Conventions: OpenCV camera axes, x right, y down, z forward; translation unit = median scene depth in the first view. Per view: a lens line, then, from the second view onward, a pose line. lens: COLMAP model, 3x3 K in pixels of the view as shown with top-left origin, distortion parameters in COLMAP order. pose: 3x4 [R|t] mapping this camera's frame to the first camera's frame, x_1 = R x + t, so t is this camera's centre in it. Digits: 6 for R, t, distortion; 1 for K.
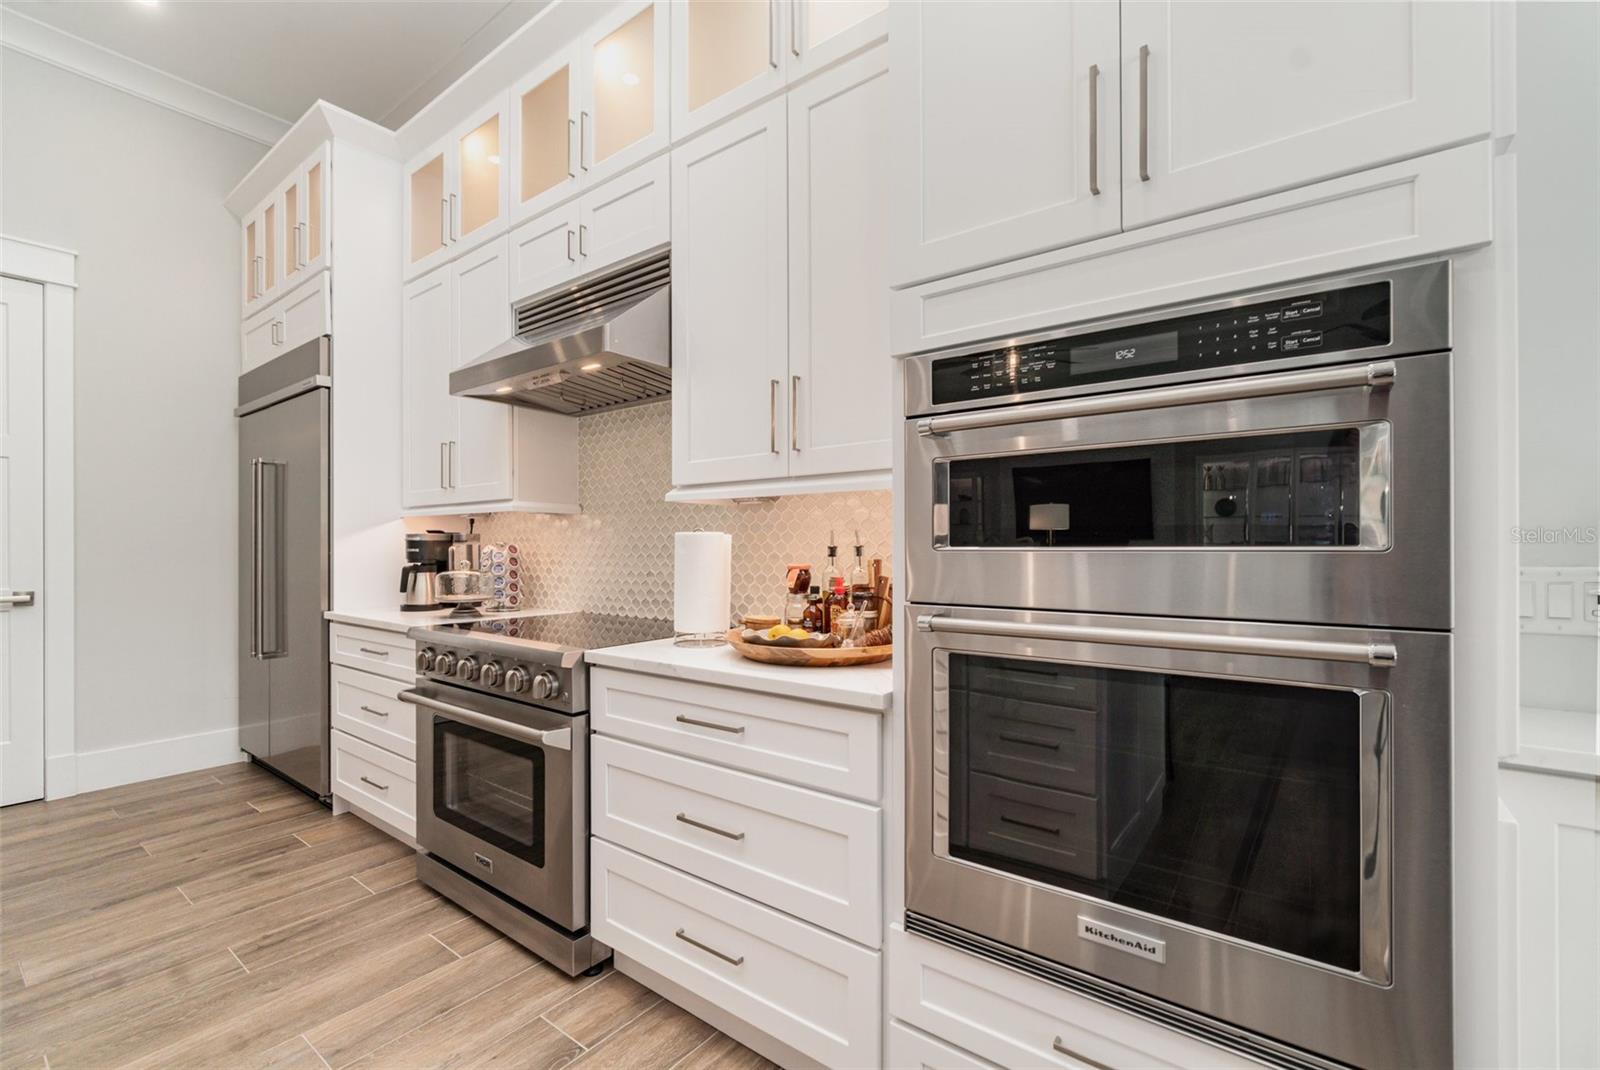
lens RADIAL K [[687.9, 0, 790.3], [0, 687.9, 537.2], [0, 0, 1]] dist [-0.002761, 0.001164]
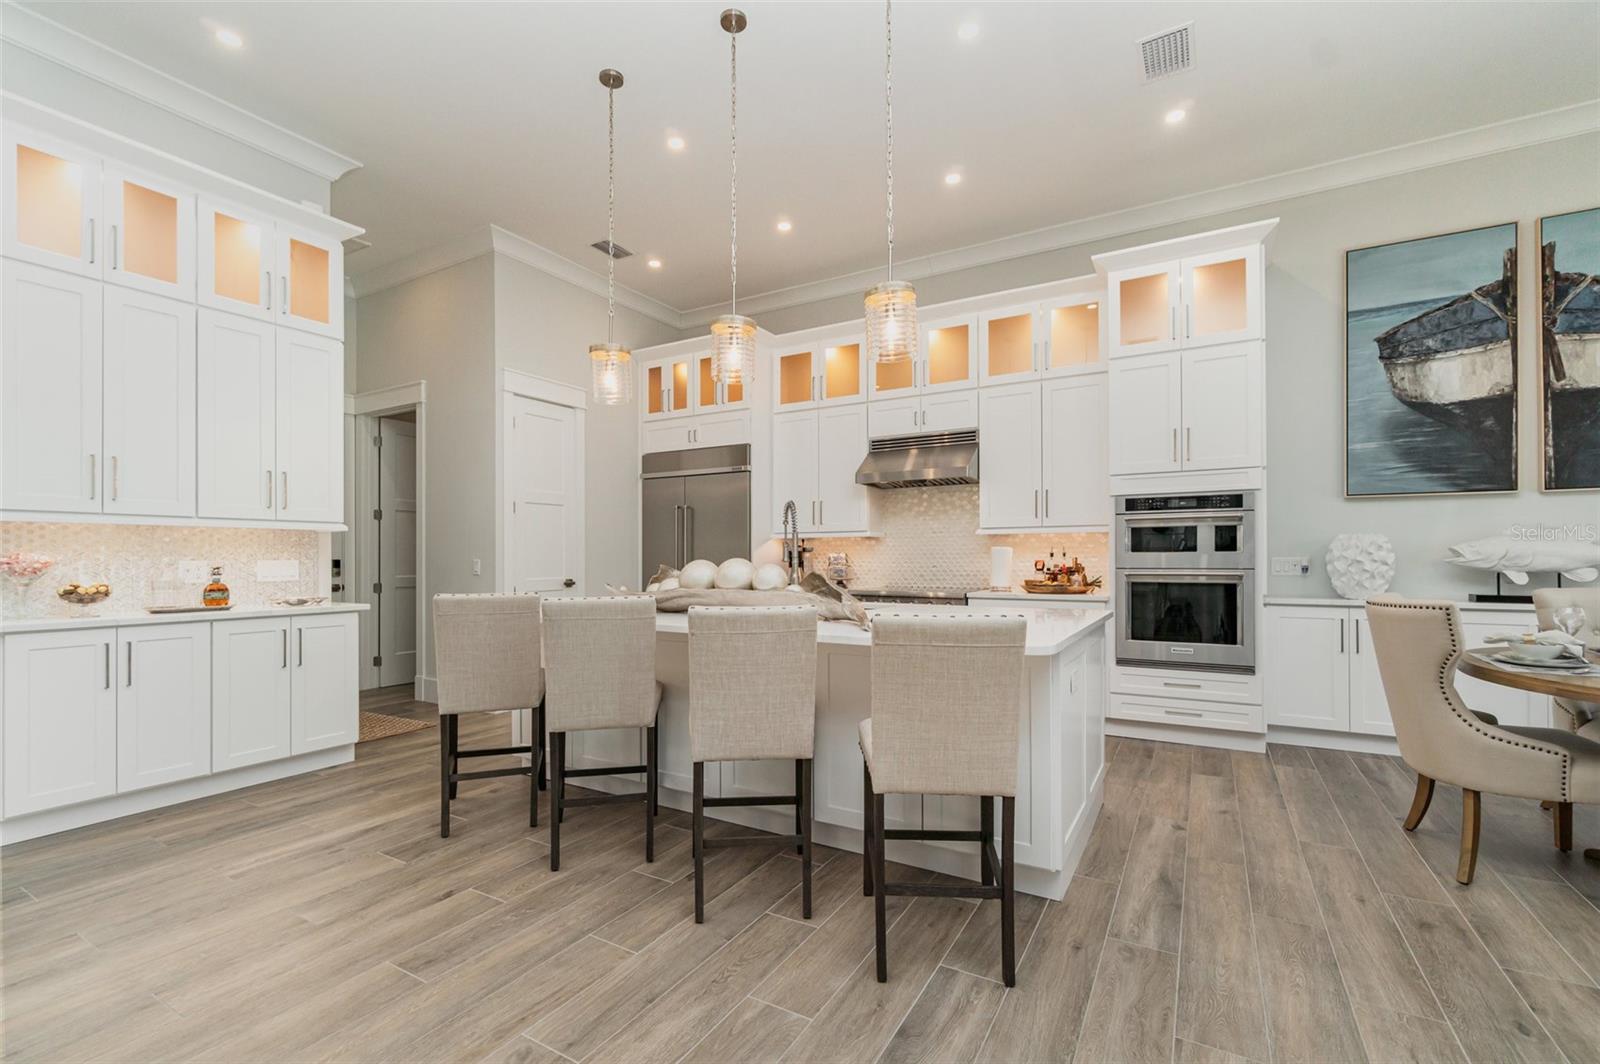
lens RADIAL K [[685.7, 0, 793.4], [0, 685.7, 560.5], [0, 0, 1]] dist [-0.009484, 0.003262]
pose [[0.994189, 0.004651, 0.107551, -1.308650], [-0.006034, 0.999903, 0.012536, 0.017431], [-0.107482, -0.013112, 0.994121, -1.618864]]
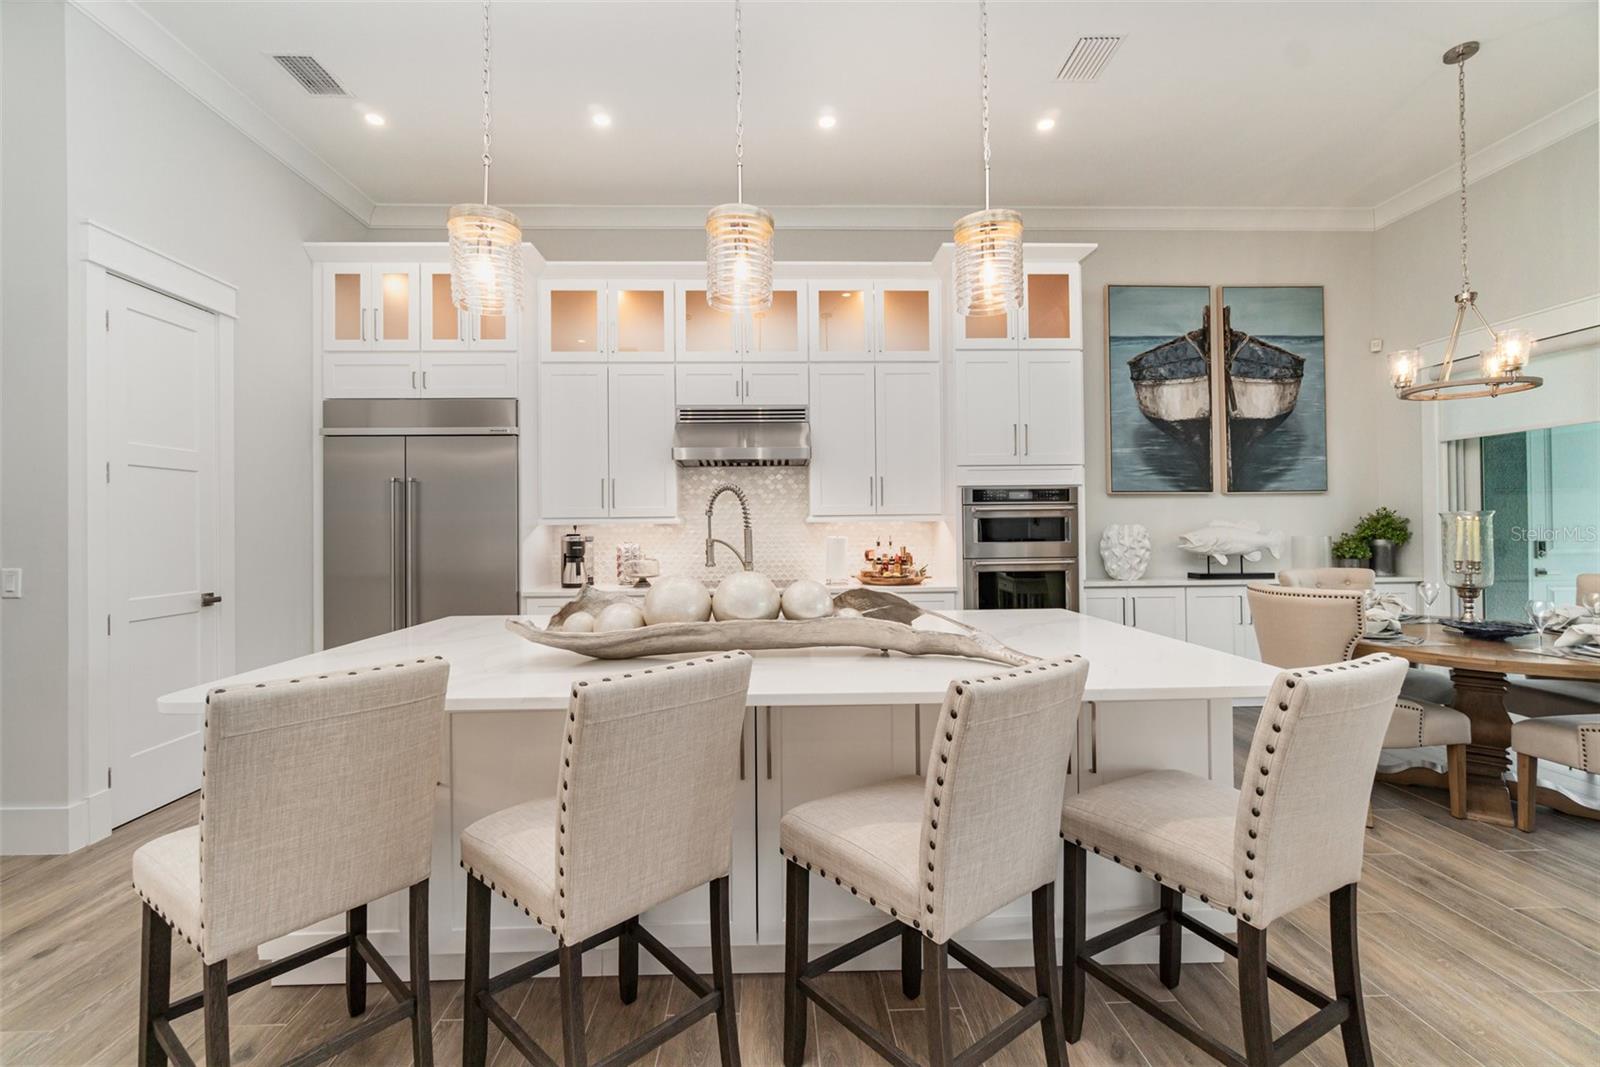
lens RADIAL K [[685.7, 0, 785.1], [0, 685.7, 528.9], [0, 0, 1]] dist [-0.009484, 0.003262]
pose [[0.787079, 0.001020, 0.616852, -1.931328], [-0.002397, 0.999996, 0.001405, -0.040383], [-0.616848, -0.002584, 0.787078, -0.835491]]
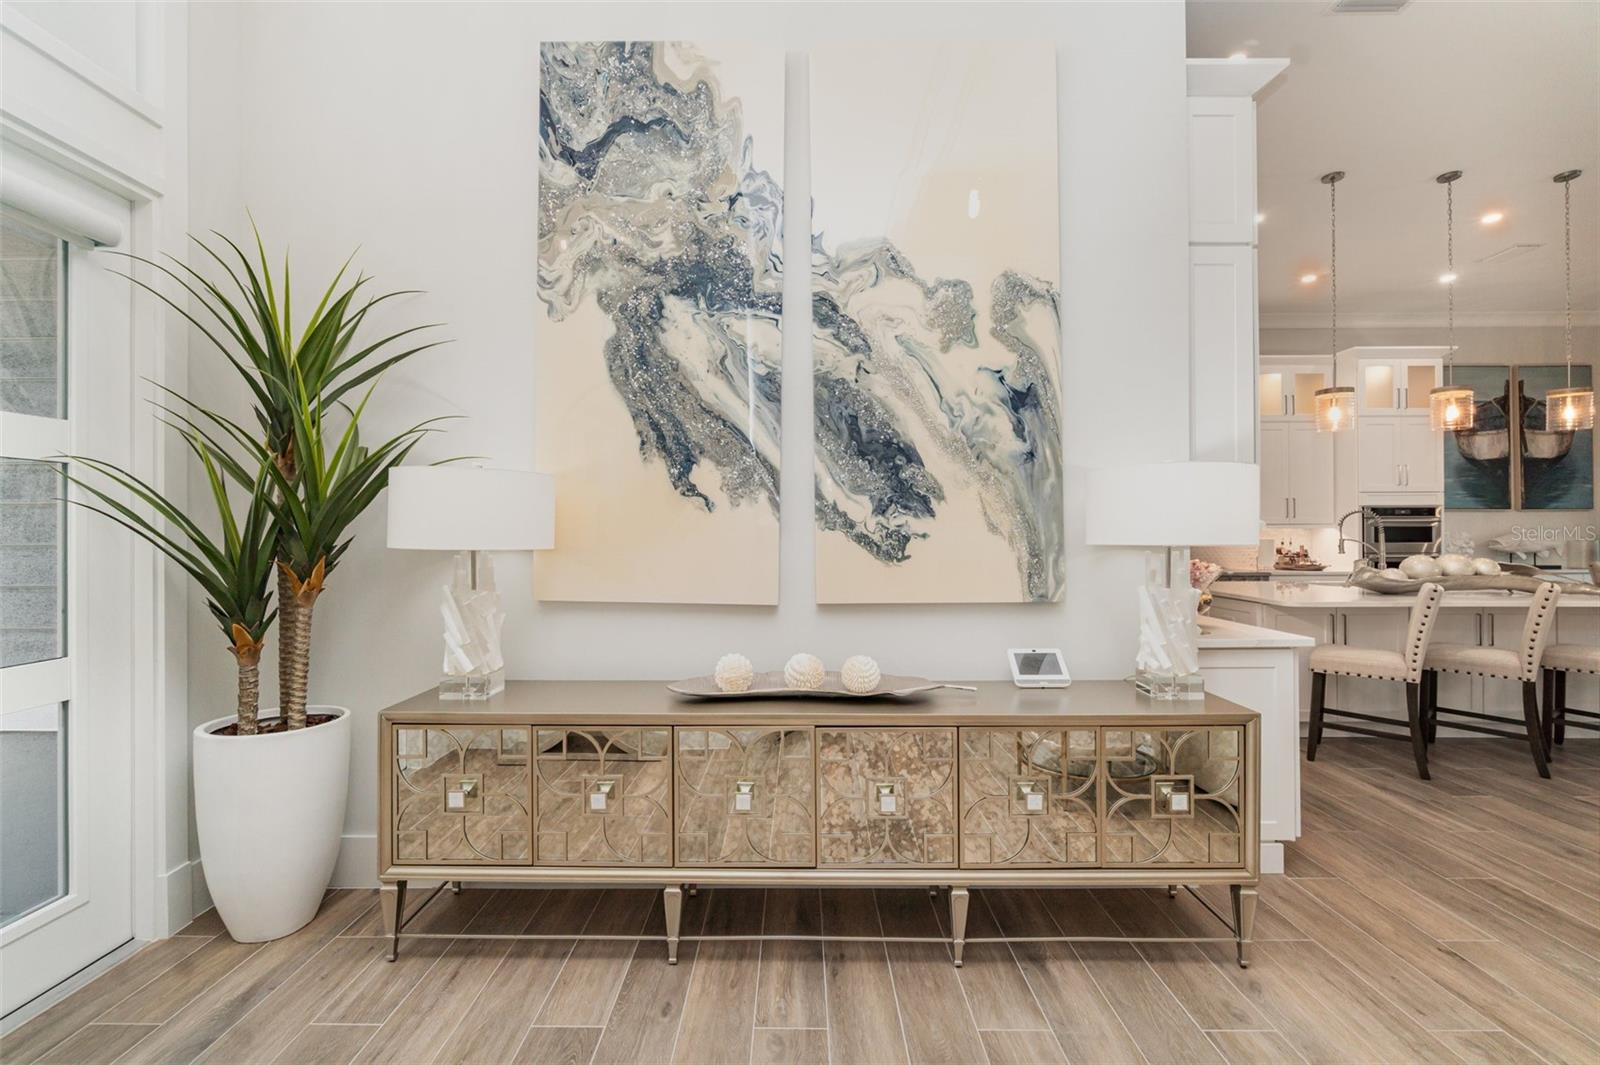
lens RADIAL K [[685.7, 0, 796.3], [0, 685.7, 535.9], [0, 0, 1]] dist [-0.009484, 0.003262]
pose [[0.804845, 0.001379, 0.593484, -4.672953], [-0.007143, 0.999947, 0.007363, -0.032085], [-0.593442, -0.010165, 0.804812, -0.442980]]
